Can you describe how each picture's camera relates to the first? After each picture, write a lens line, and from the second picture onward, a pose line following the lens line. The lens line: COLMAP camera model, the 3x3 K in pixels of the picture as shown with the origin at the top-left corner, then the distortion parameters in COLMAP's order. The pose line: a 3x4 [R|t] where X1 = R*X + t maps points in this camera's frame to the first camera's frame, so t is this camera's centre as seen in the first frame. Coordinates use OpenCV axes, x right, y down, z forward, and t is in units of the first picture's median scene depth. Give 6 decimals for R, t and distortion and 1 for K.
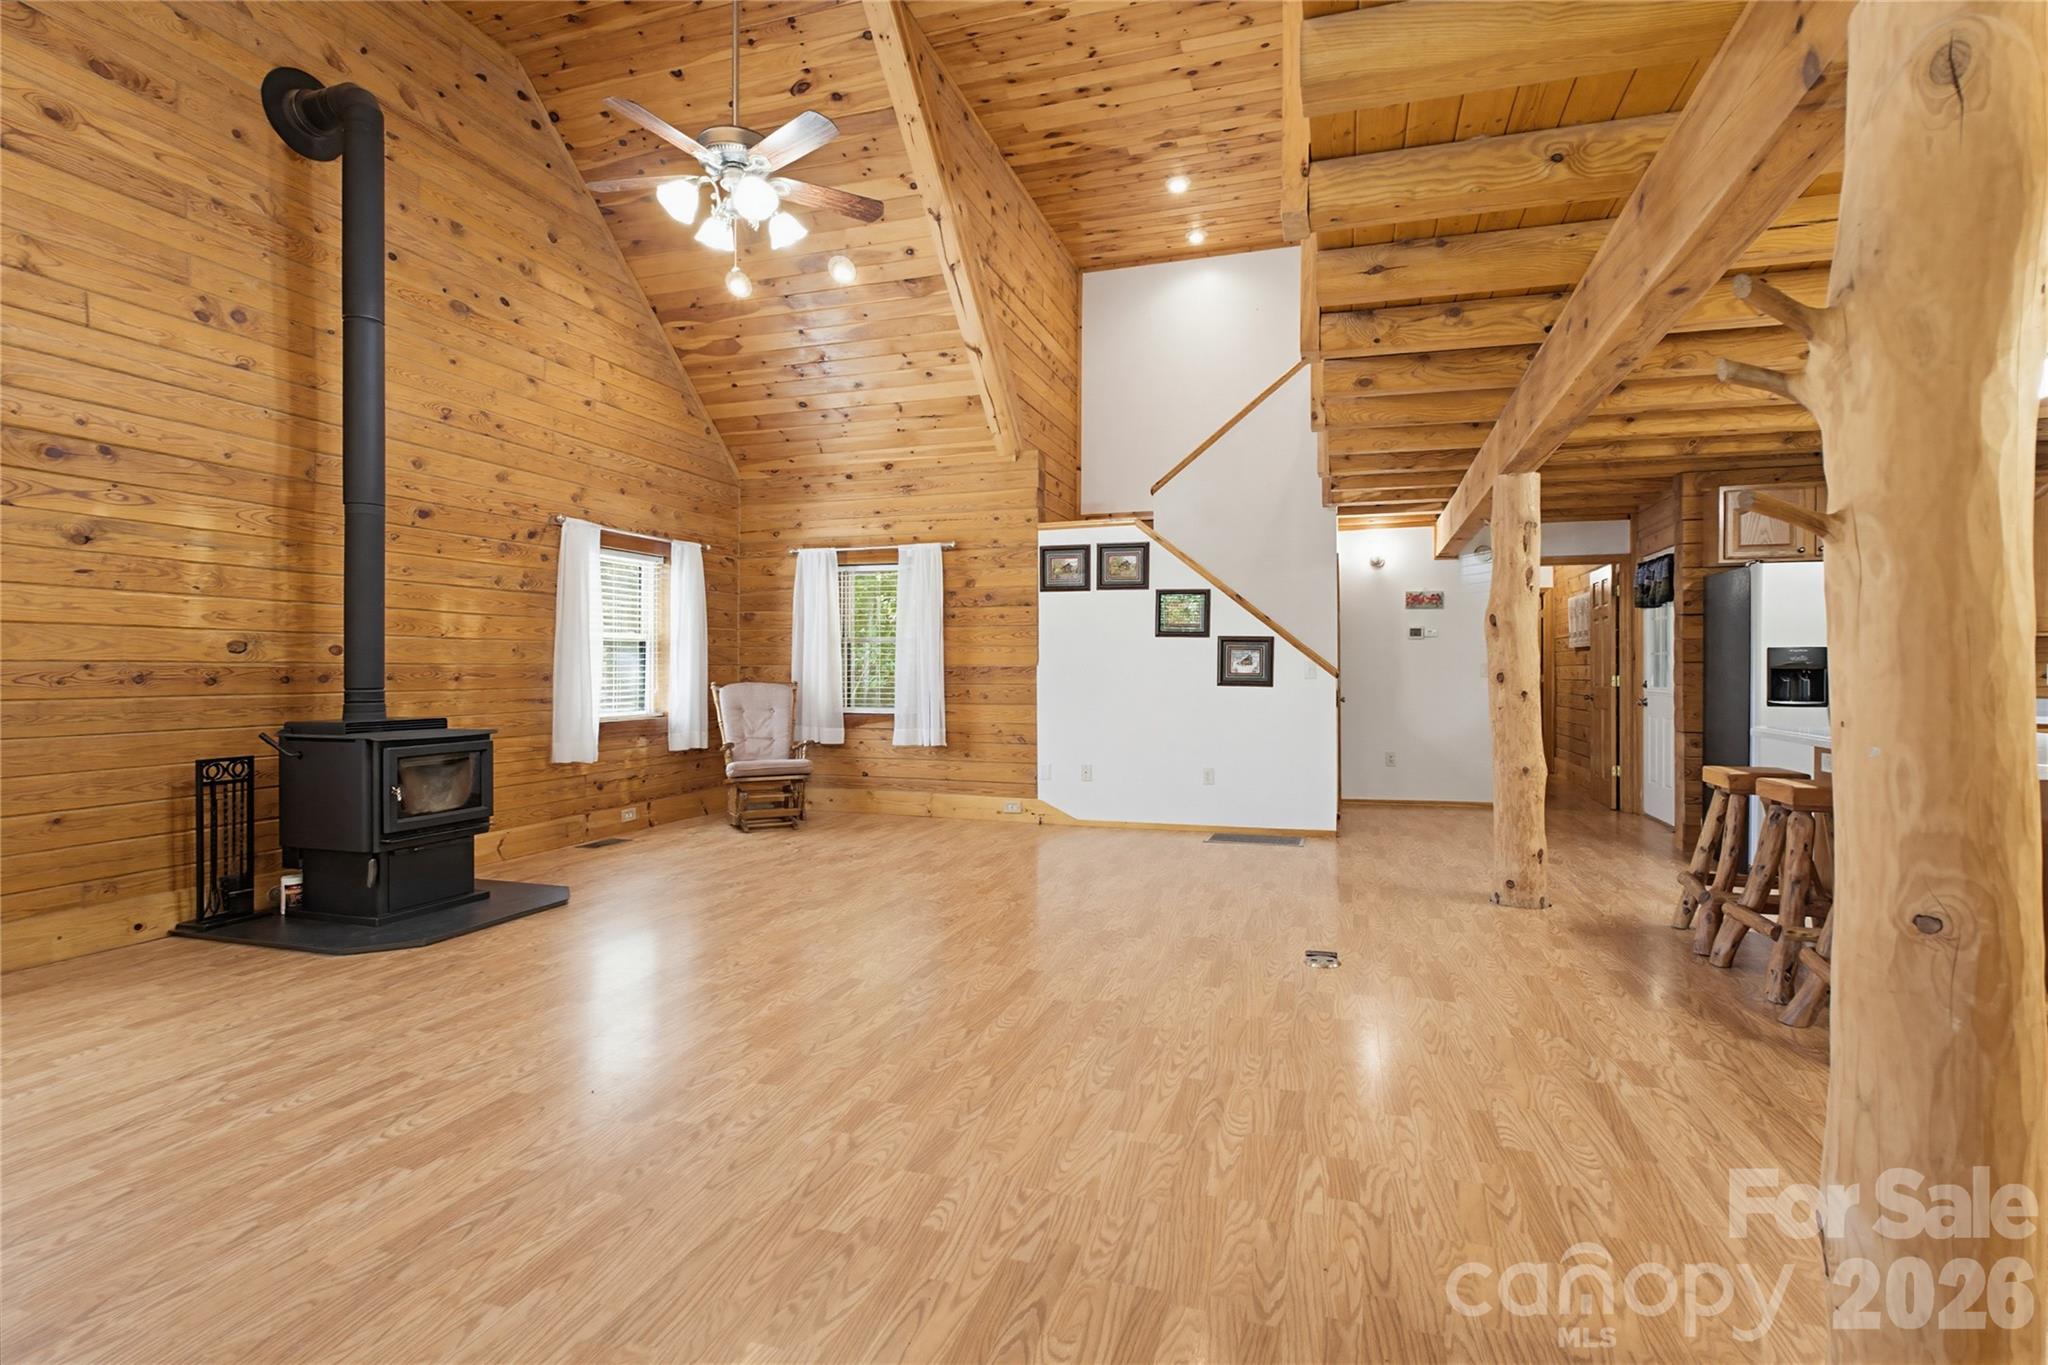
lens RADIAL K [[976.8, 0, 1045.9], [0, 976.8, 673.6], [0, 0, 1]] dist [-0.008082, 0.002643]
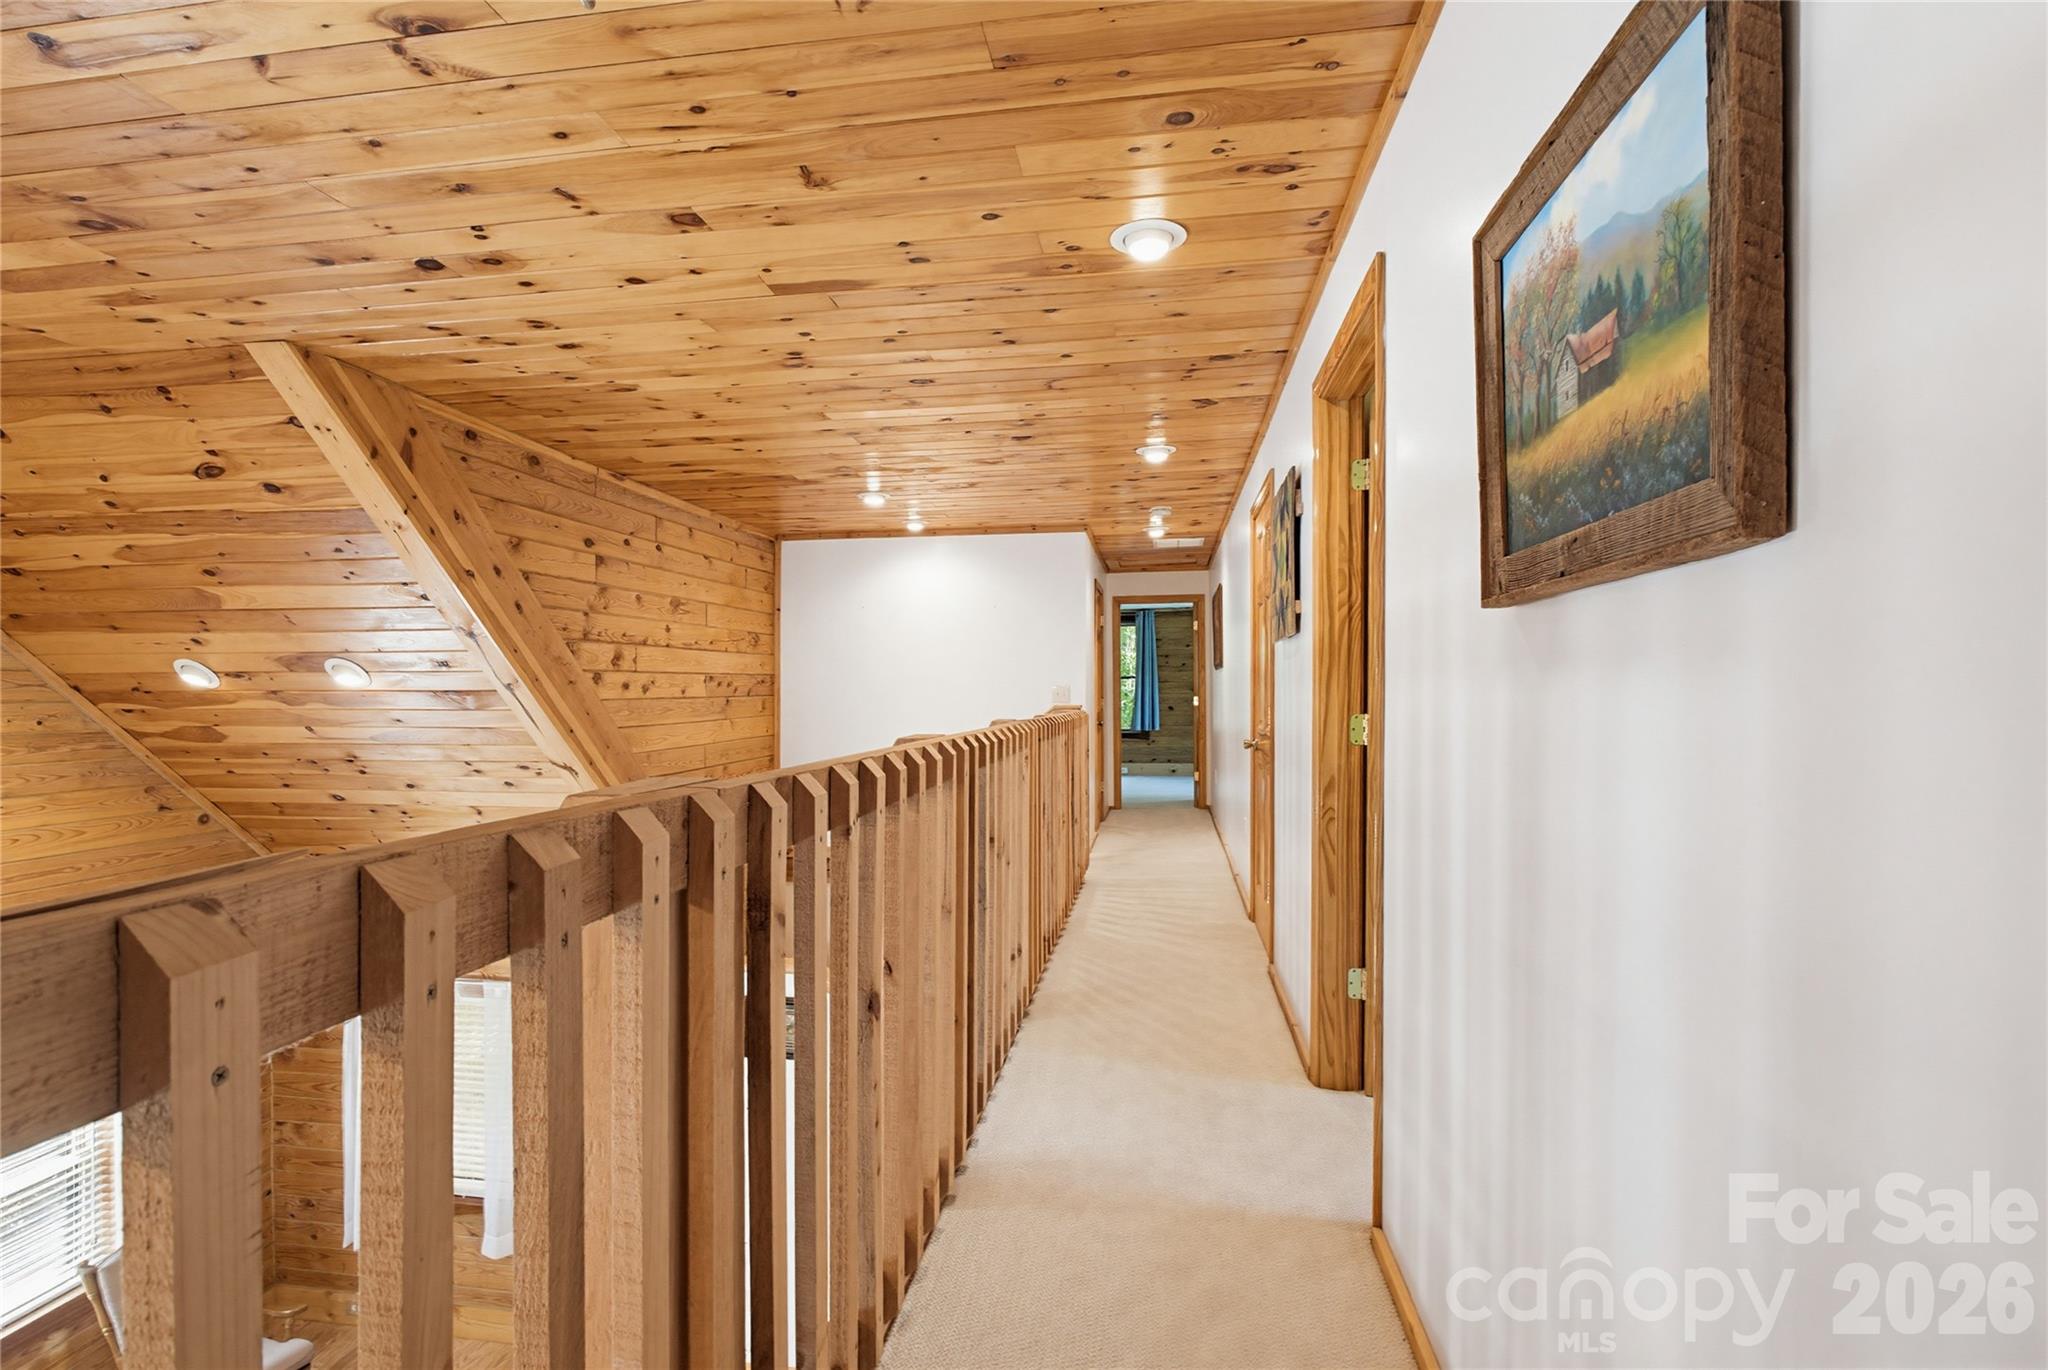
lens RADIAL K [[976.8, 0, 1023.6], [0, 976.8, 687.5], [0, 0, 1]] dist [-0.008082, 0.002643]
pose [[0.987852, -0.004432, 0.155336, 0.146014], [0.005432, 0.999967, -0.006013, -0.382298], [-0.155305, 0.006784, 0.987843, 0.245729]]
